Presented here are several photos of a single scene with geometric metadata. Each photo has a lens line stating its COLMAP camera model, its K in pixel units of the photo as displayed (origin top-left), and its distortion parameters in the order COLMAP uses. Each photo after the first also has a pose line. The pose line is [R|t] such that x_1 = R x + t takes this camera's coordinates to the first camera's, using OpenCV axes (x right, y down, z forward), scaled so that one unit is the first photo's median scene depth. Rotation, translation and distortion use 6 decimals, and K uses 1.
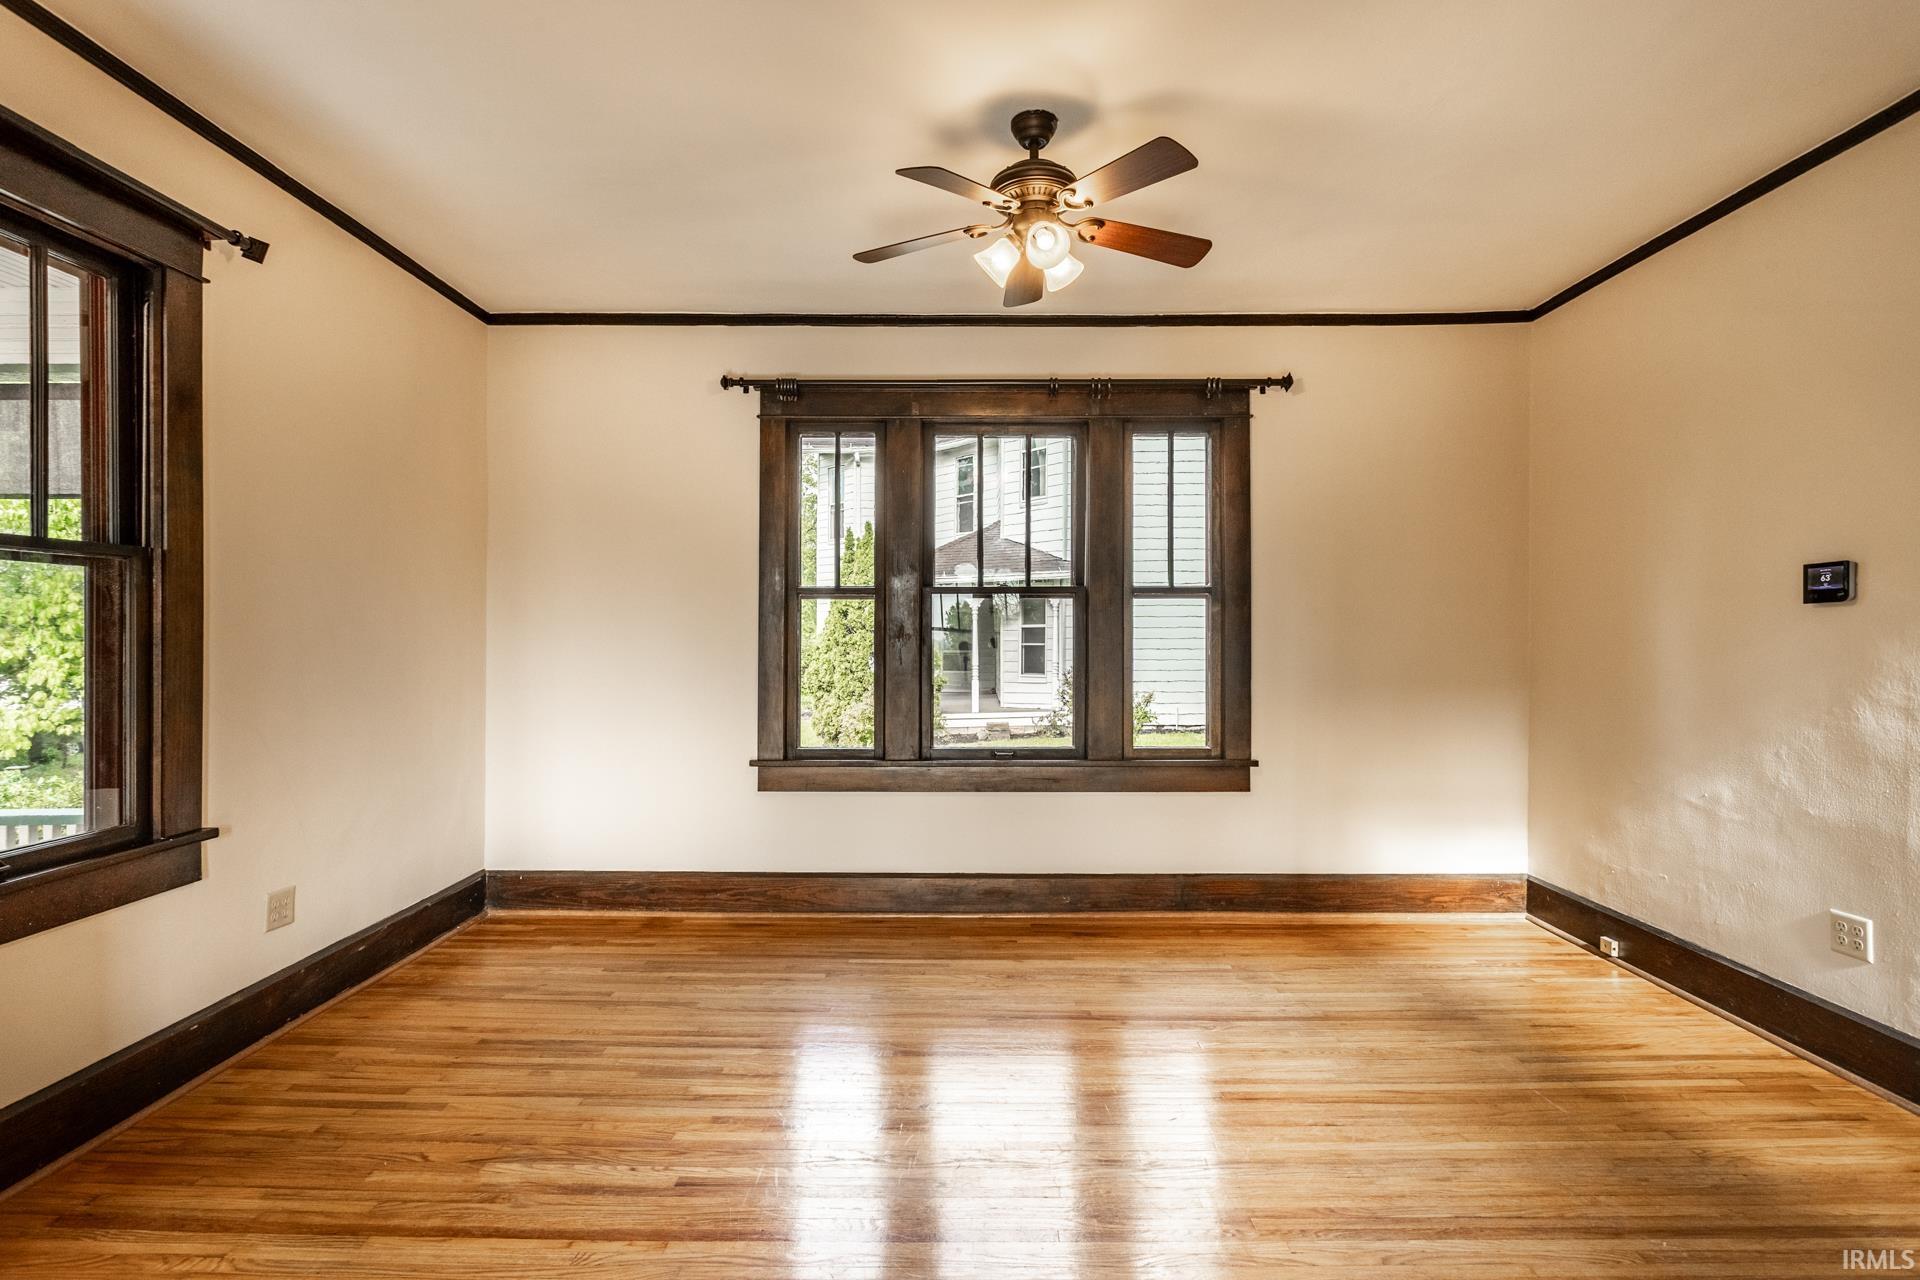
lens RADIAL K [[927.5, 0, 960.0], [0, 927.5, 640.0], [0, 0, 1]] dist [-0.002924, -0.000039]
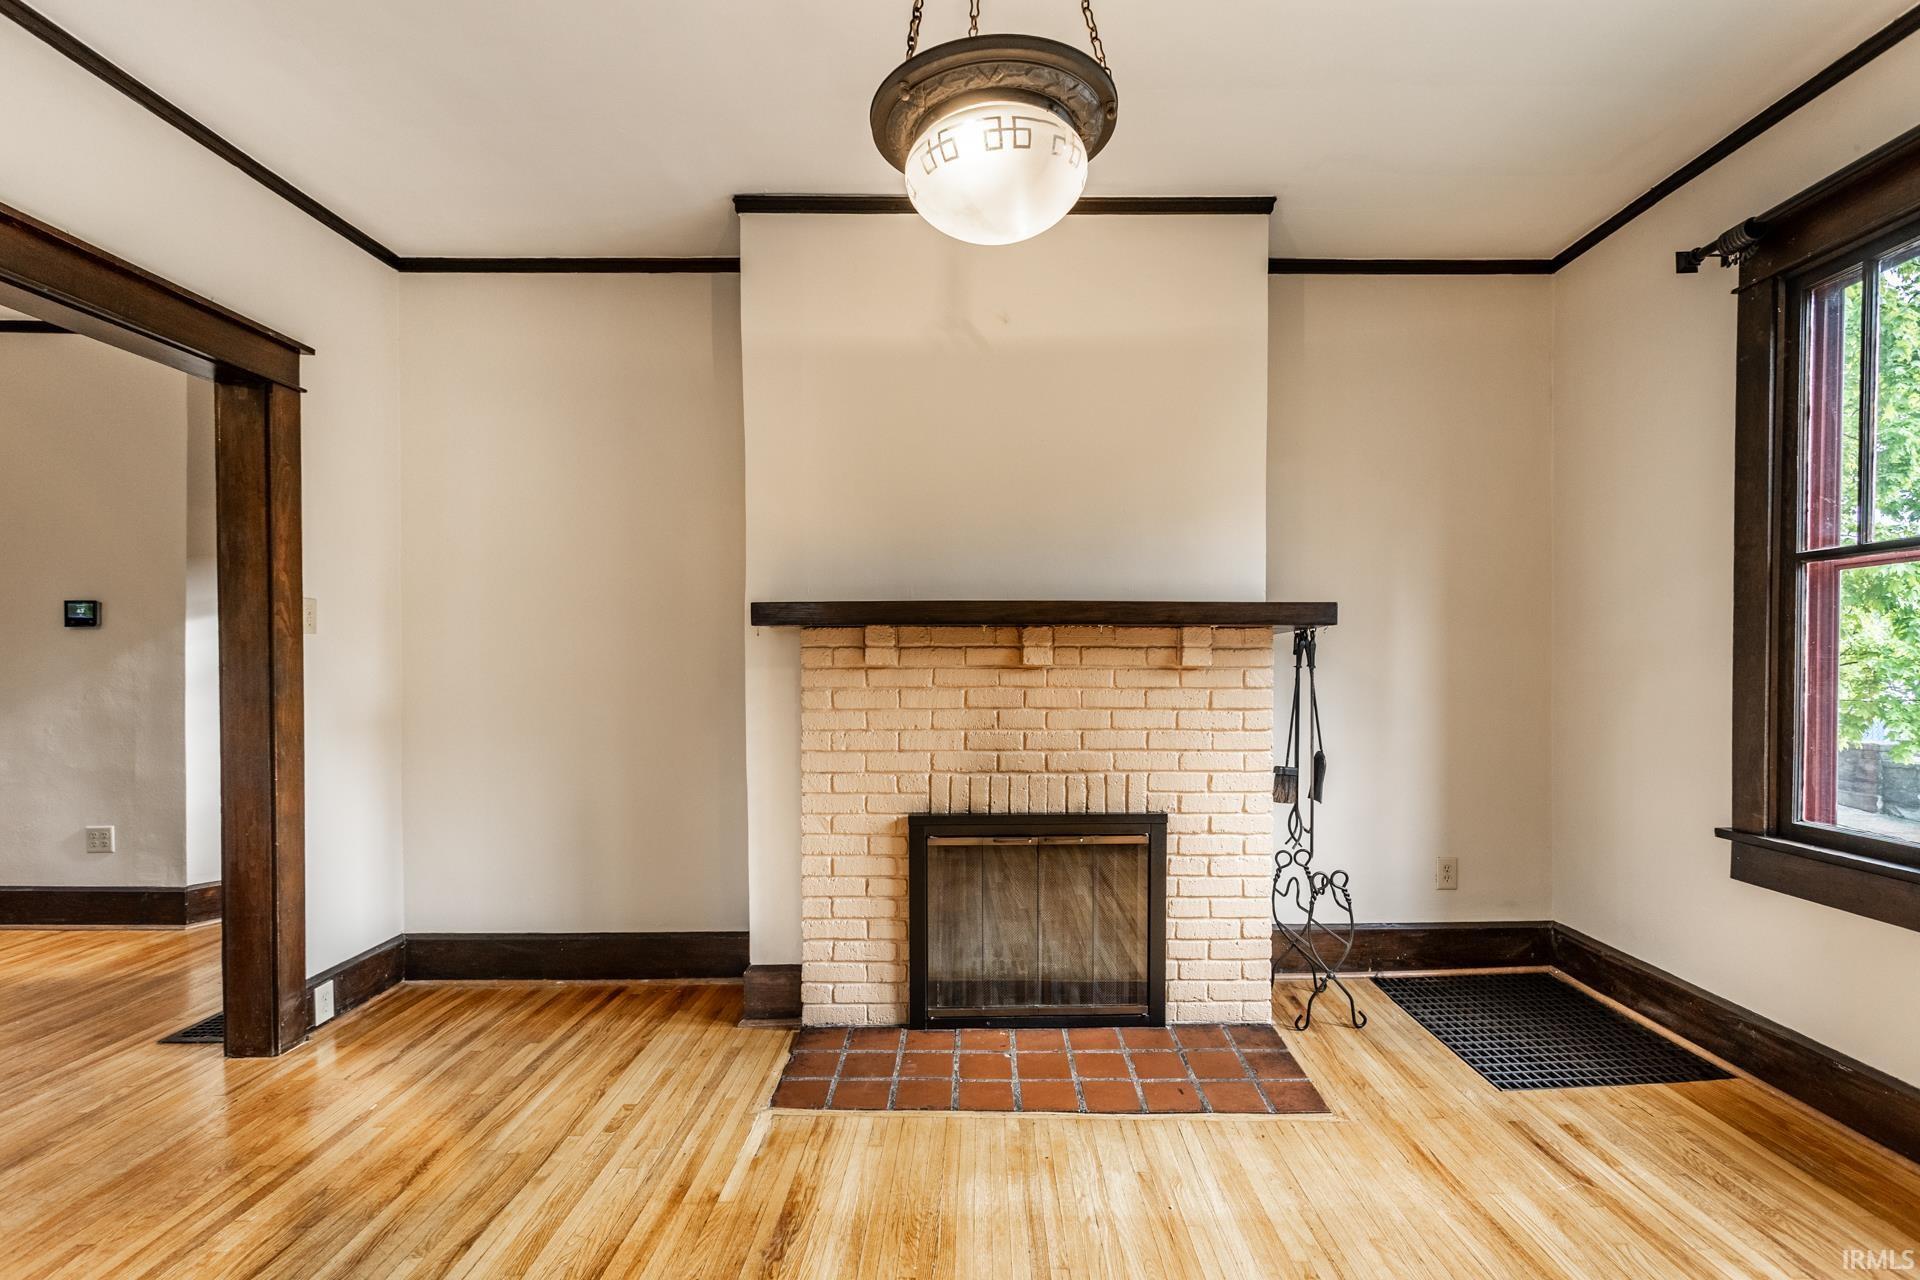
lens RADIAL K [[944.6, 0, 959.7], [0, 944.6, 680.4], [0, 0, 1]] dist [-0.001234, 0.000248]
pose [[0.011522, -0.017244, 0.999785, -0.378874], [-0.004807, 0.999839, 0.017301, 0.008912], [-0.999922, -0.005005, 0.011437, -0.292389]]
